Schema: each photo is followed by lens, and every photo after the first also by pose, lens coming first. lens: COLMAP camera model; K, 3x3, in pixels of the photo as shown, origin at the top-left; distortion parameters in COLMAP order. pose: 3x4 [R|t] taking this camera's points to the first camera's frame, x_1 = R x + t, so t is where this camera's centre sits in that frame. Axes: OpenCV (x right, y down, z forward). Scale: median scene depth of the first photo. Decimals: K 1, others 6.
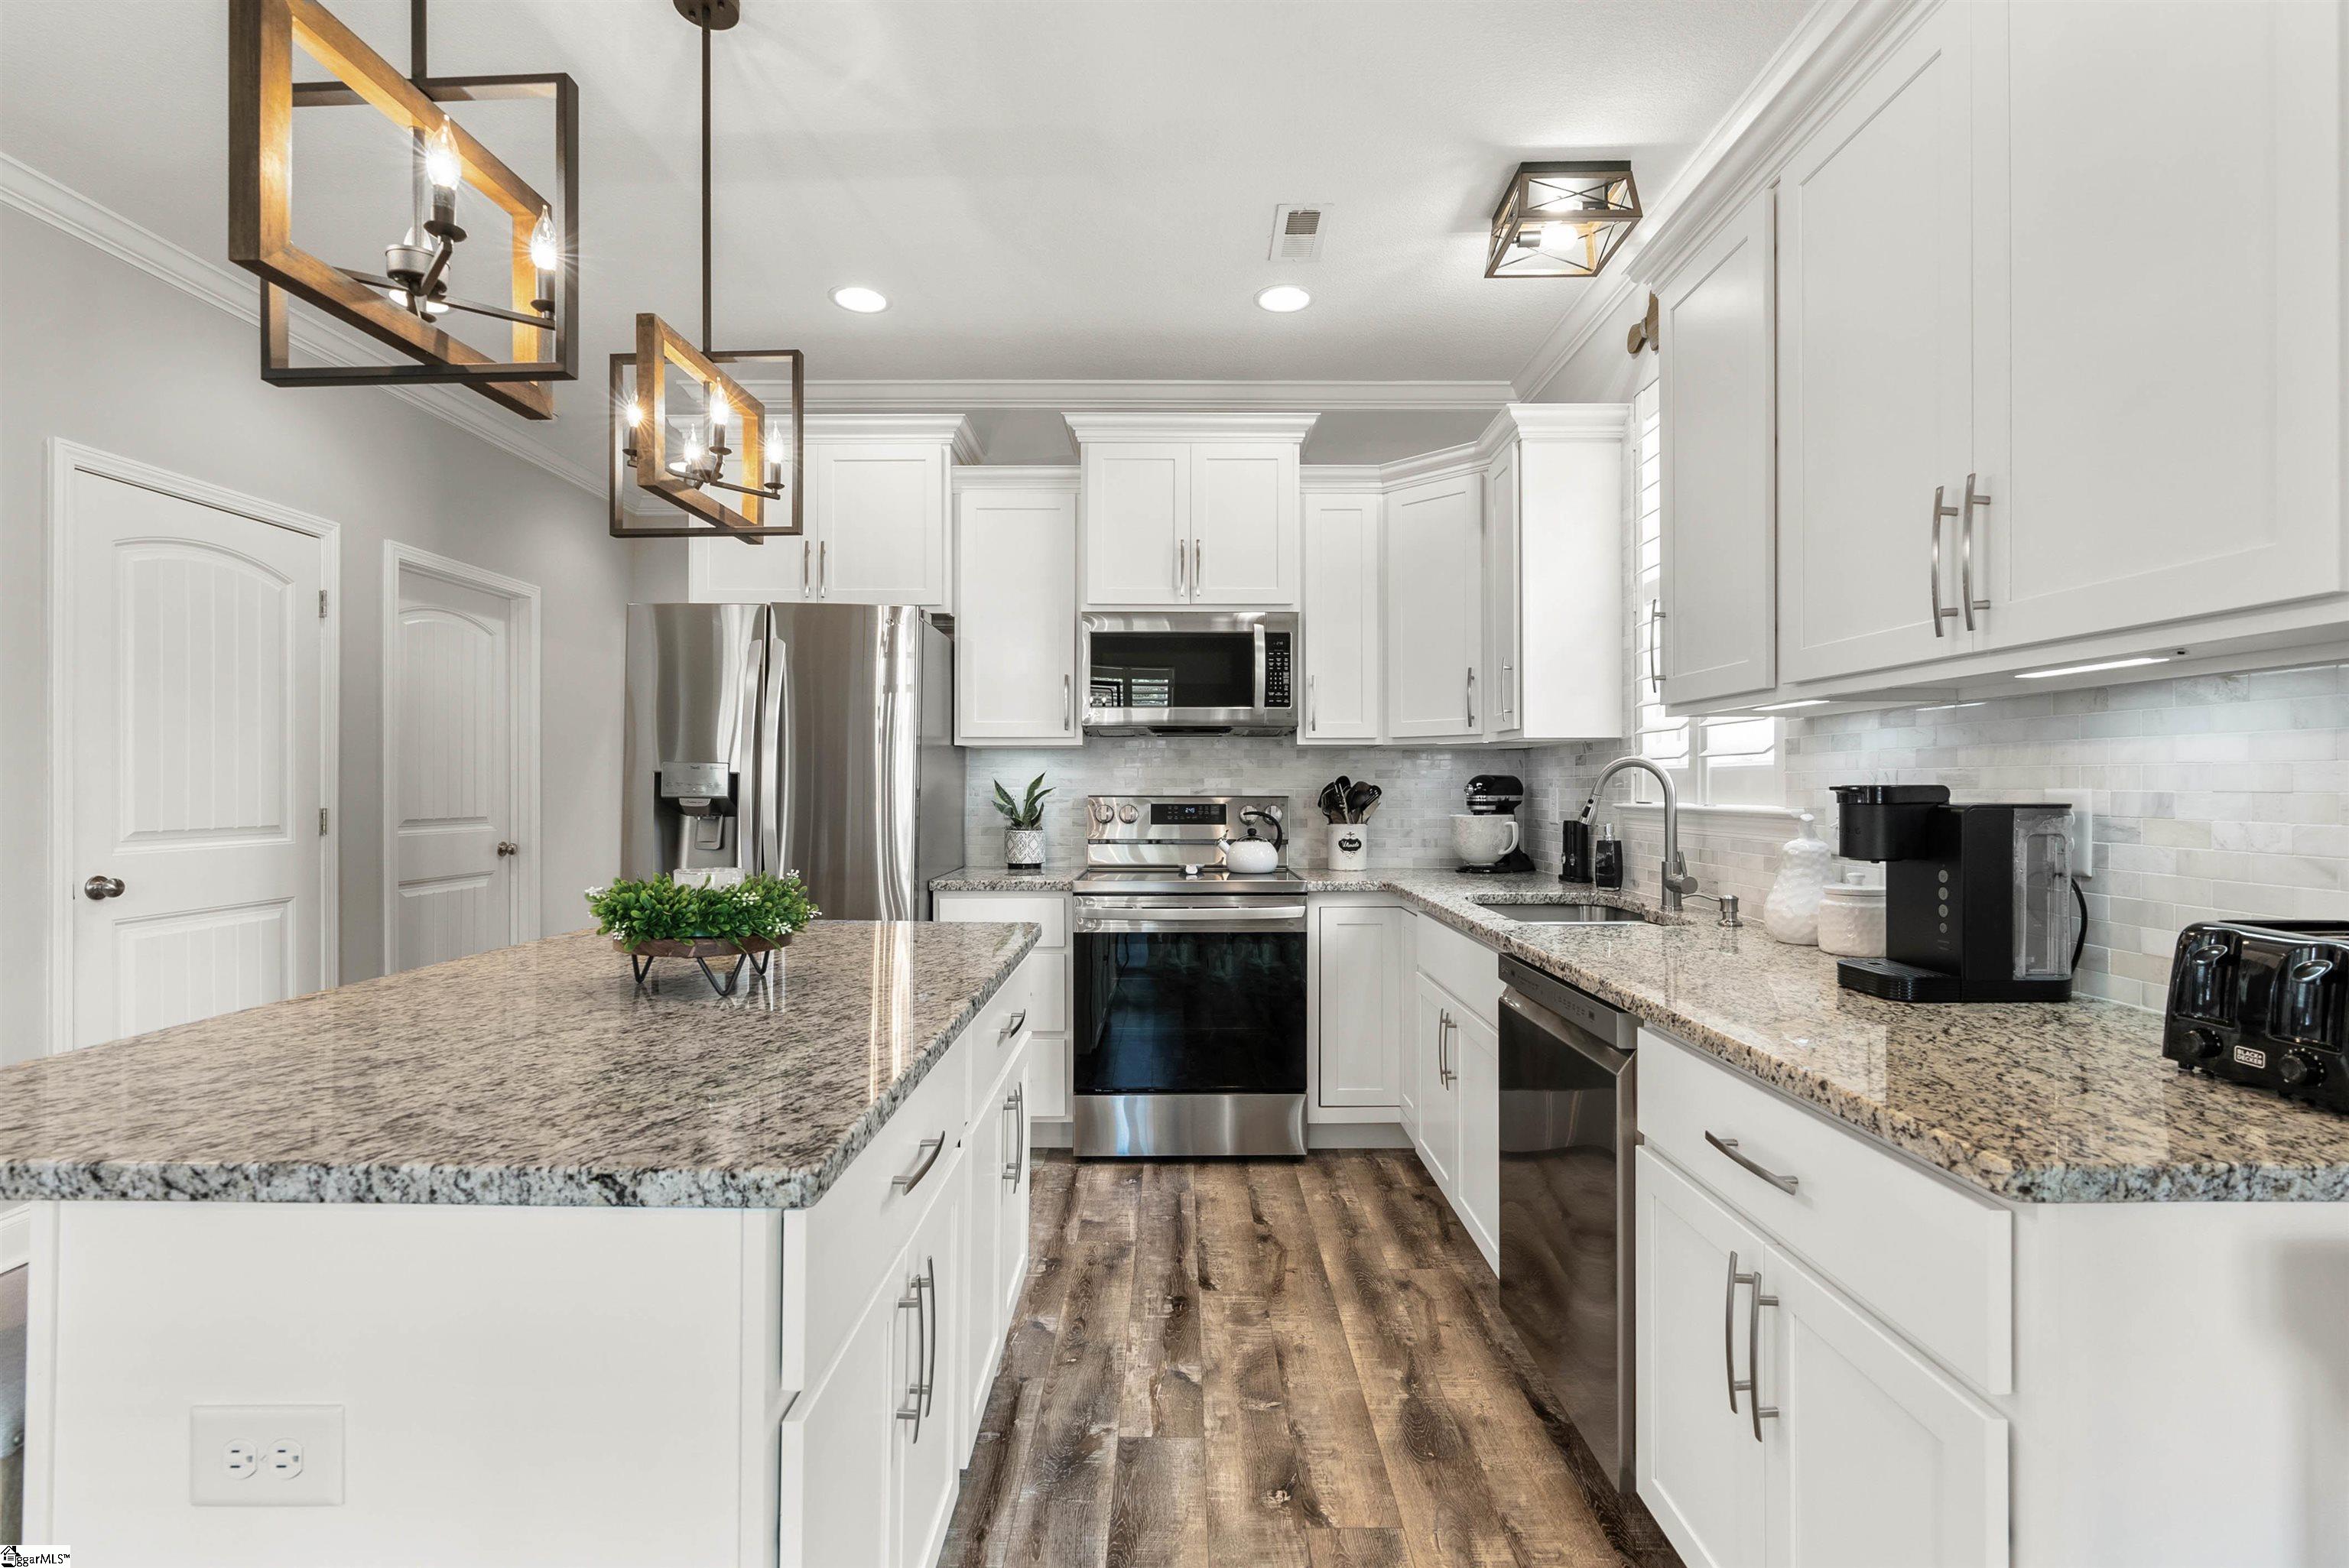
lens RADIAL K [[1066.5, 0, 1180.4], [0, 1066.5, 773.9], [0, 0, 1]] dist [-0.013804, 0.000269]
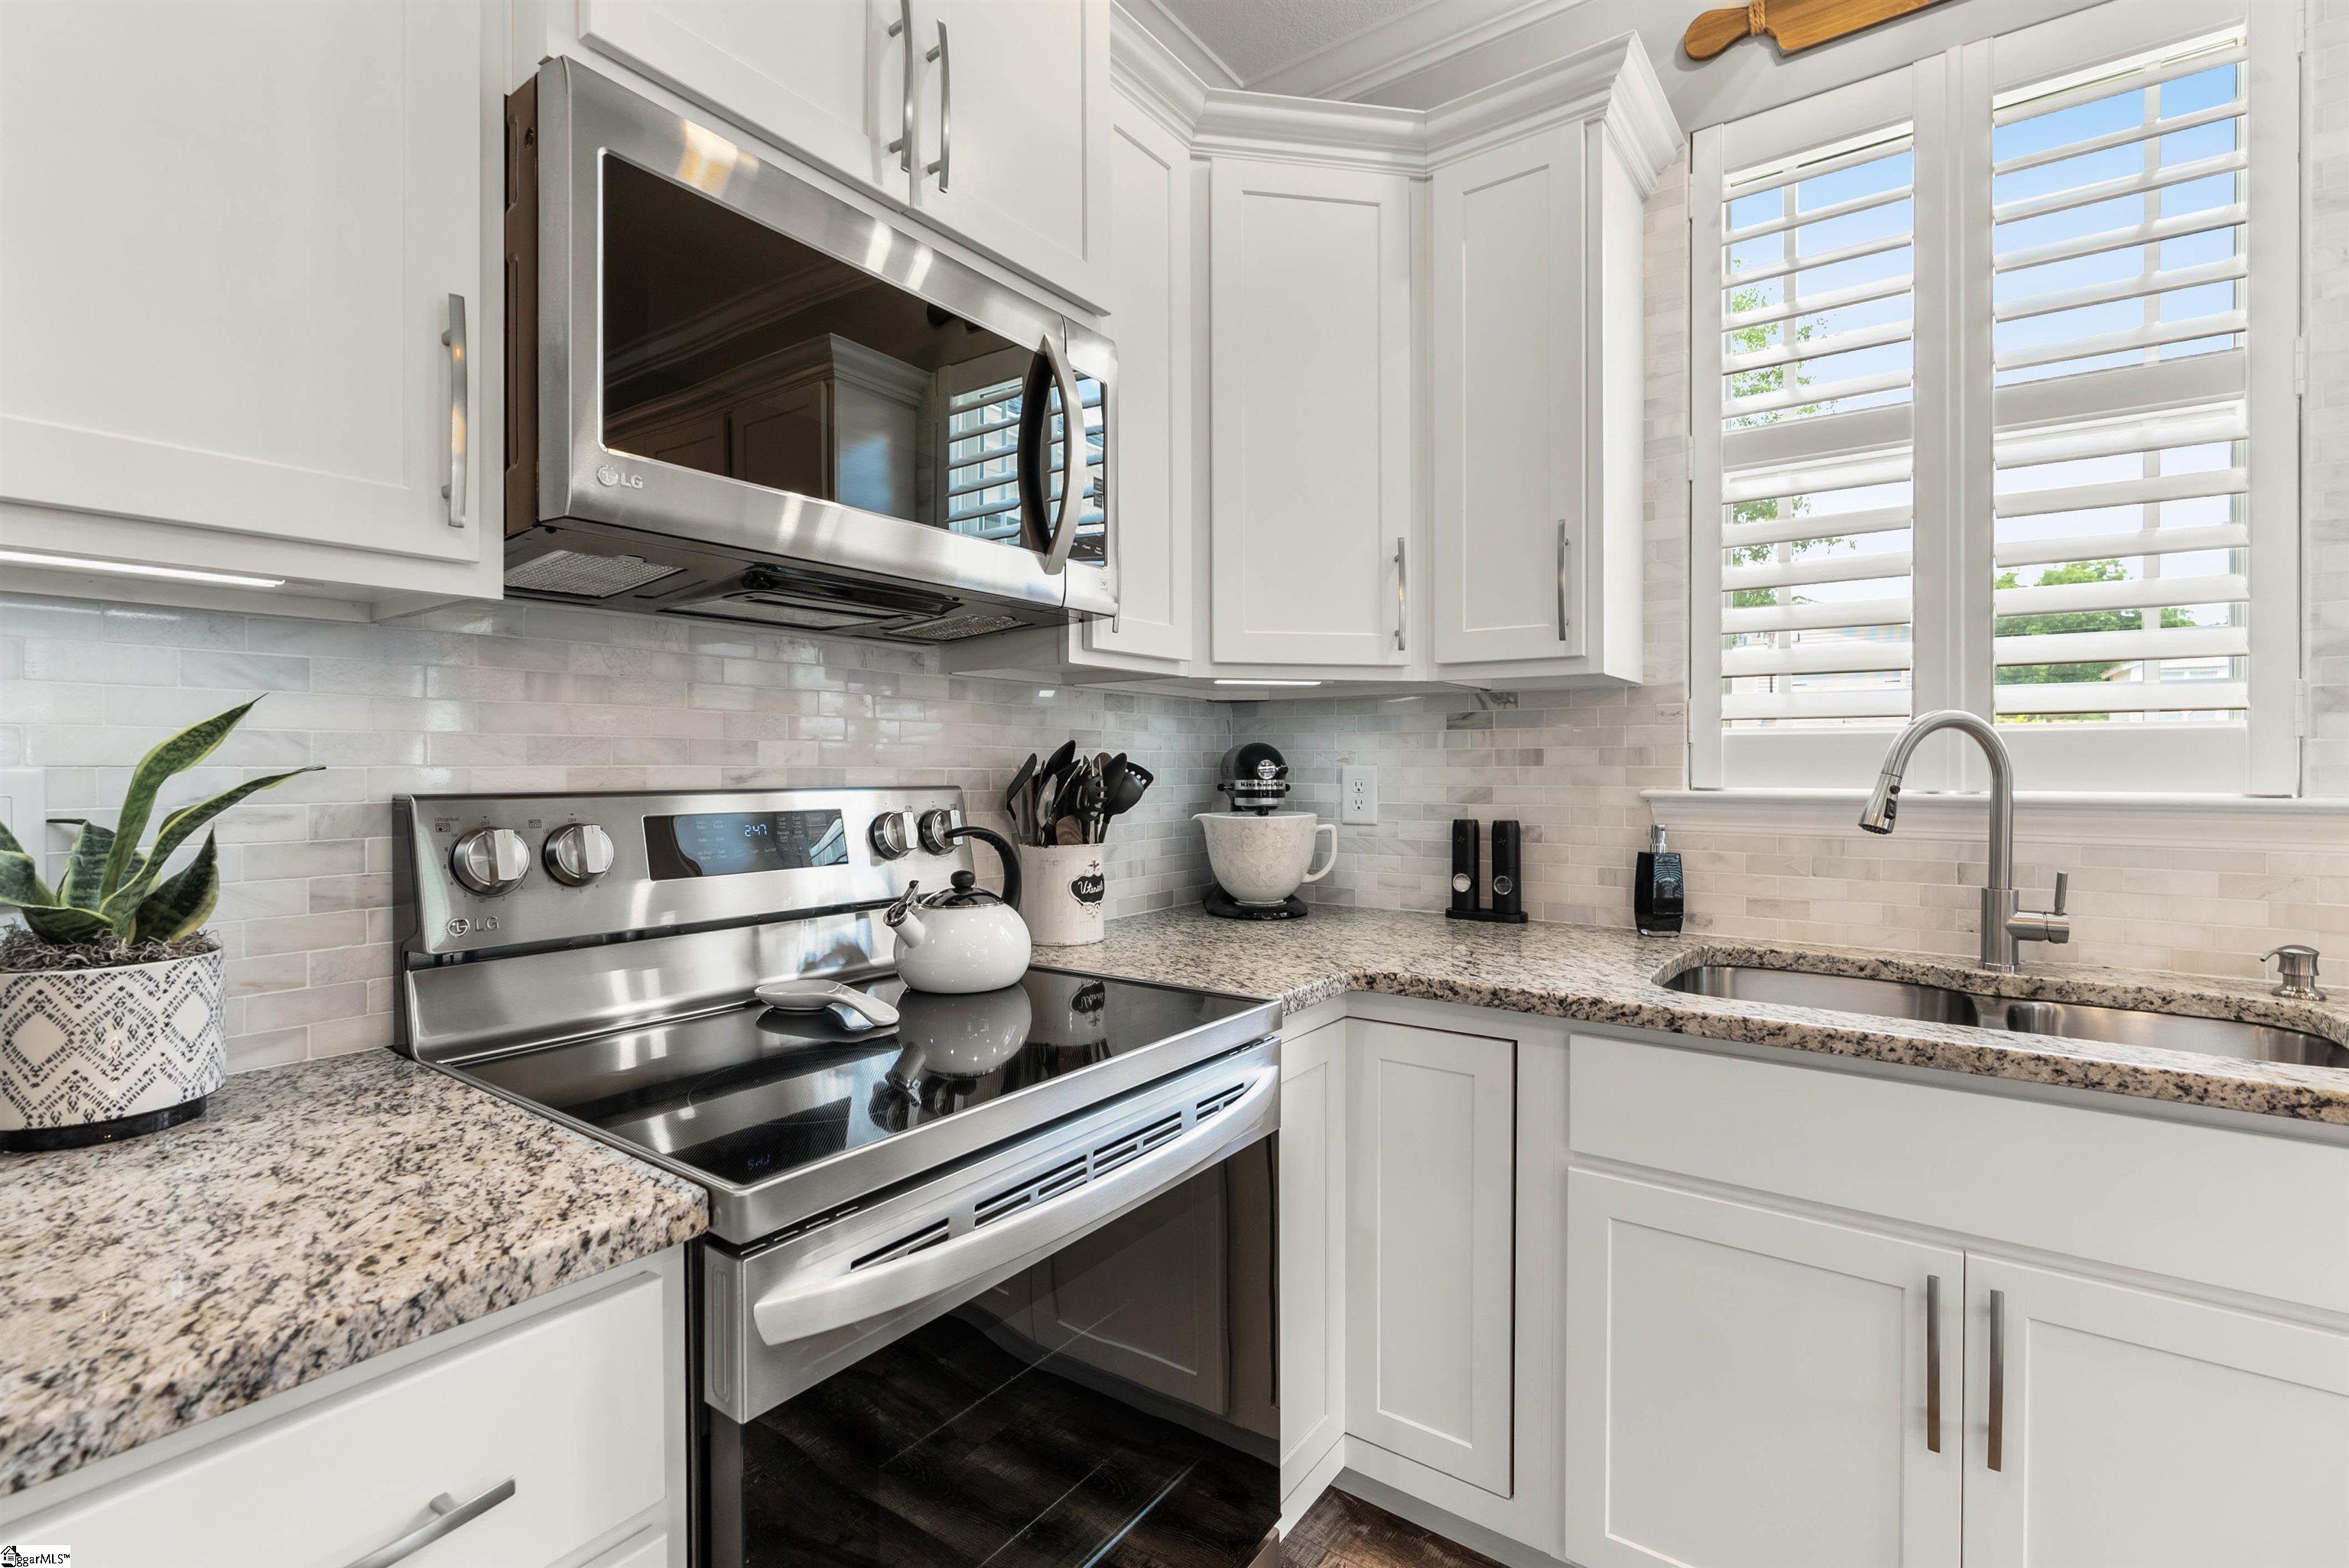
lens RADIAL K [[1066.5, 0, 1180.4], [0, 1066.5, 773.9], [0, 0, 1]] dist [-0.013804, 0.000269]
pose [[0.579766, -0.006829, 0.814755, -0.197737], [-0.009888, 0.999832, 0.015417, 0.008963], [-0.814723, -0.016995, 0.579601, 0.699506]]
